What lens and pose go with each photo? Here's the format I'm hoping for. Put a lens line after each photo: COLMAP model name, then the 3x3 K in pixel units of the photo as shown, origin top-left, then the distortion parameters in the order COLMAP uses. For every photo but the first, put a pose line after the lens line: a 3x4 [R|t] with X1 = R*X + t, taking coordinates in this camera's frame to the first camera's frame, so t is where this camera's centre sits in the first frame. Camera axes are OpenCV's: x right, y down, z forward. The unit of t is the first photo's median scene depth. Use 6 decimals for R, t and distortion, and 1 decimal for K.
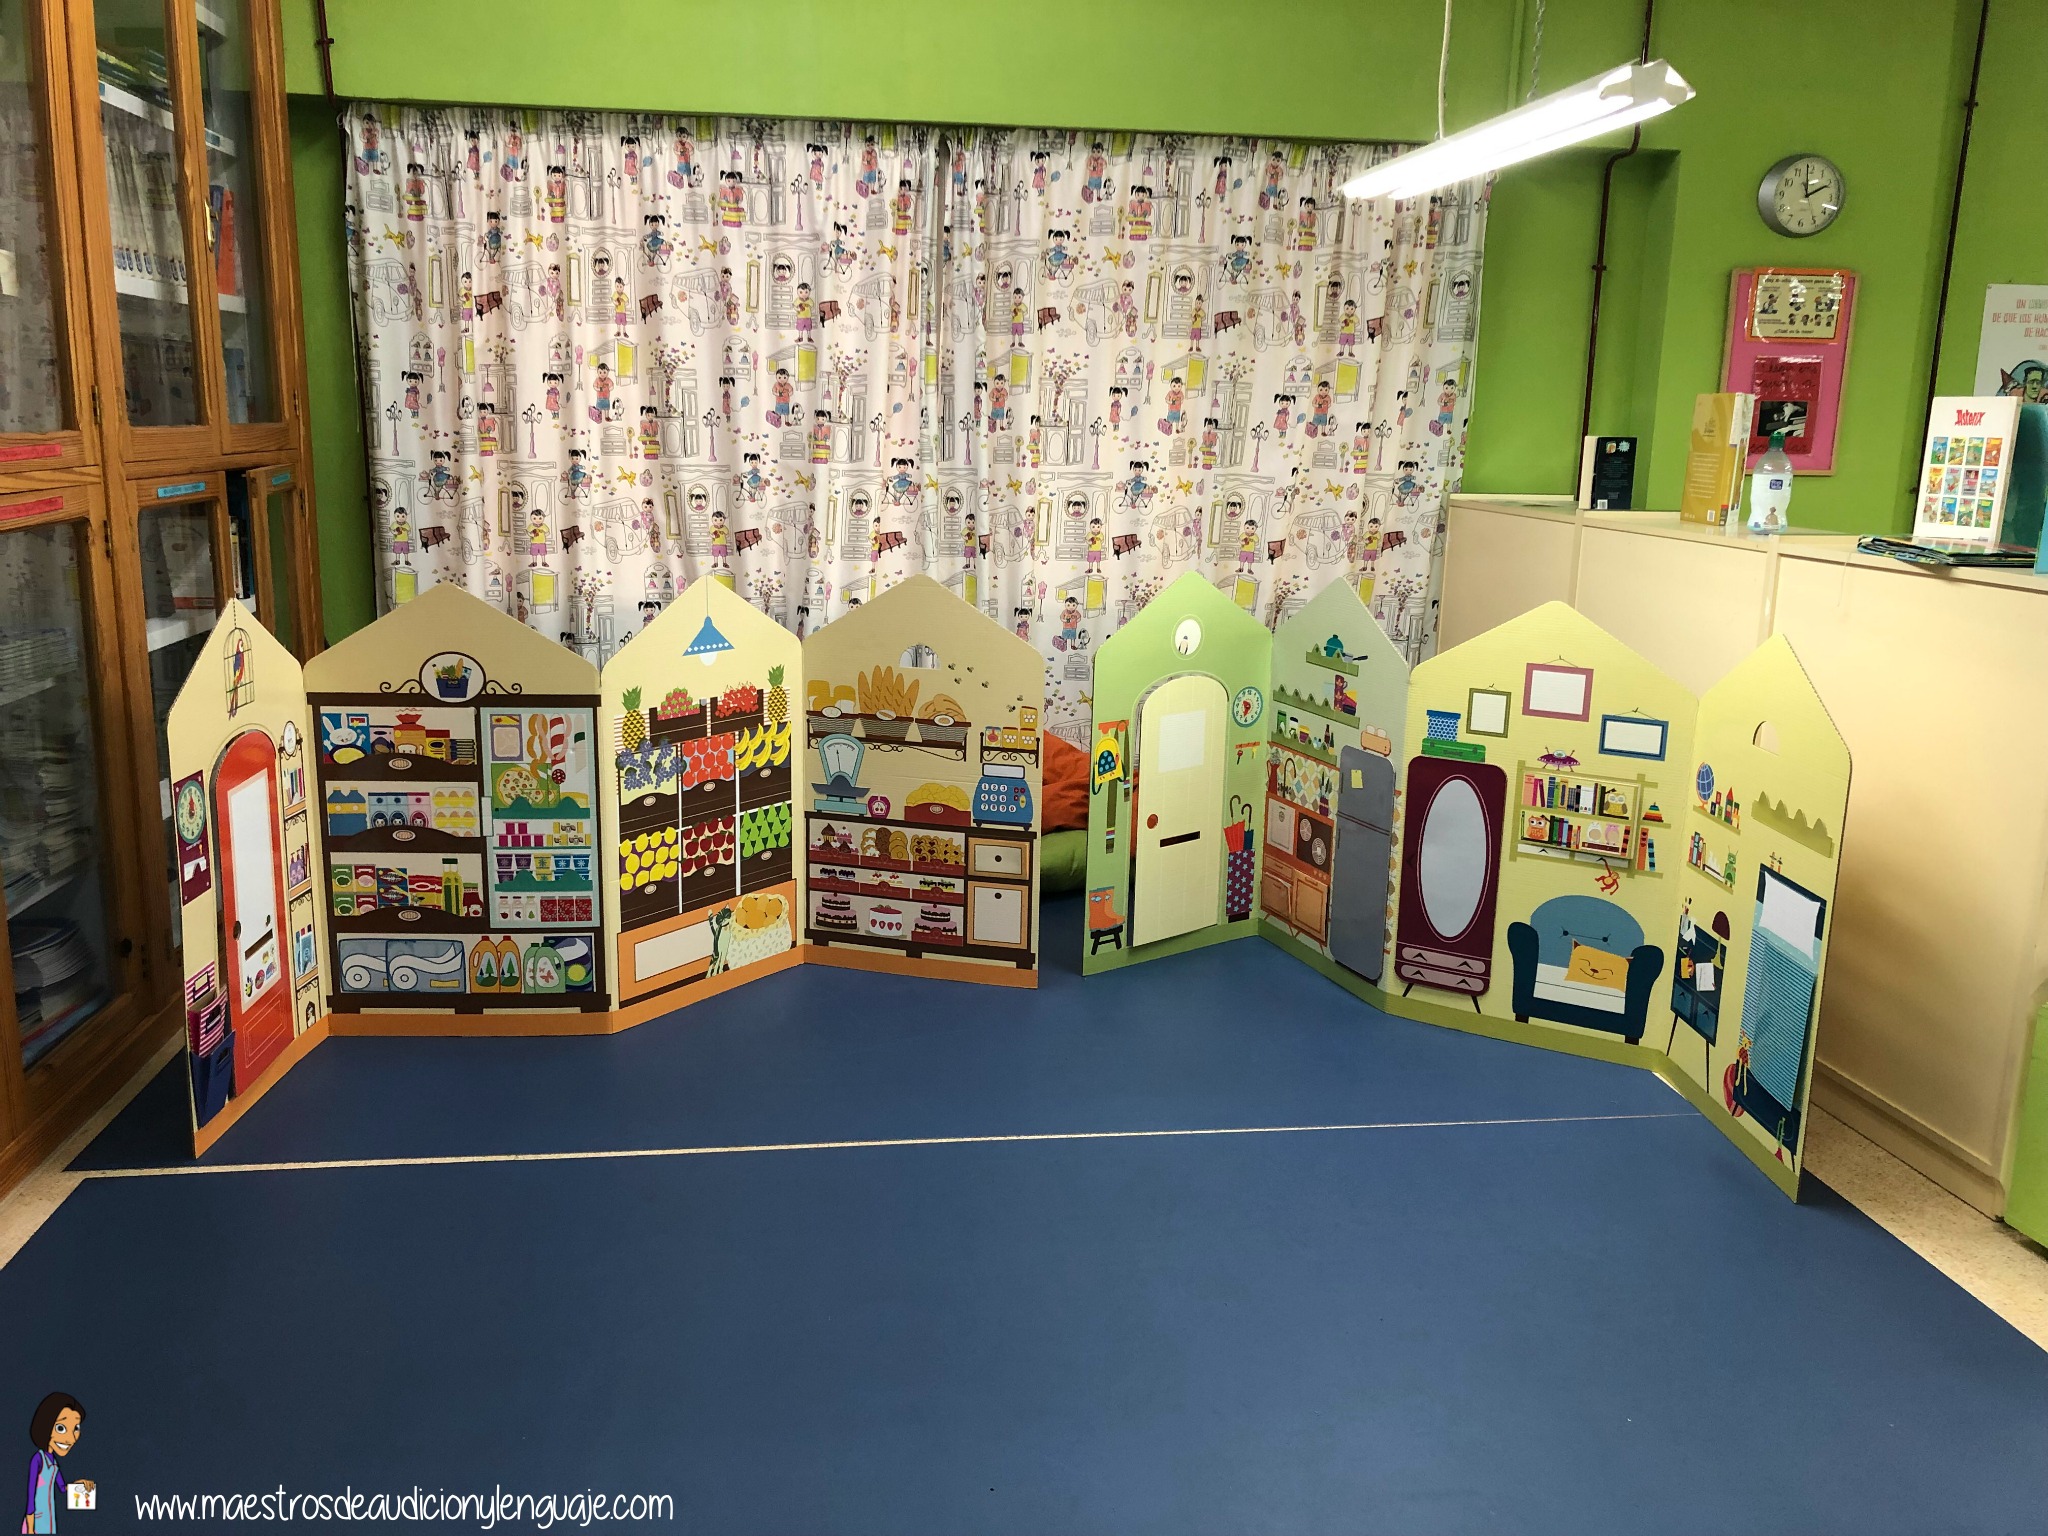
lens RADIAL K [[1674.9, 0, 1036.2], [0, 1674.9, 786.3], [0, 0, 1]] dist [0.023007, -0.010508]
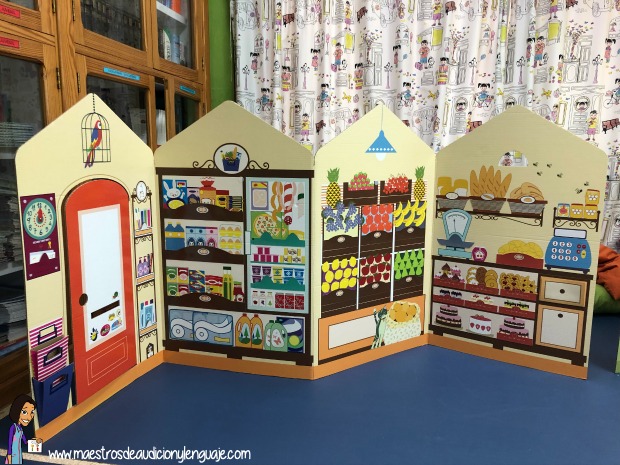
lens RADIAL K [[507.1, 0, 310.2], [0, 507.1, 228.7], [0, 0, 1]] dist [0.023007, -0.010508]
pose [[0.945368, 0.031288, -0.324500, -0.078741], [-0.056778, 0.995973, -0.069383, 0.027514], [0.321022, 0.084017, 0.943338, 0.416308]]
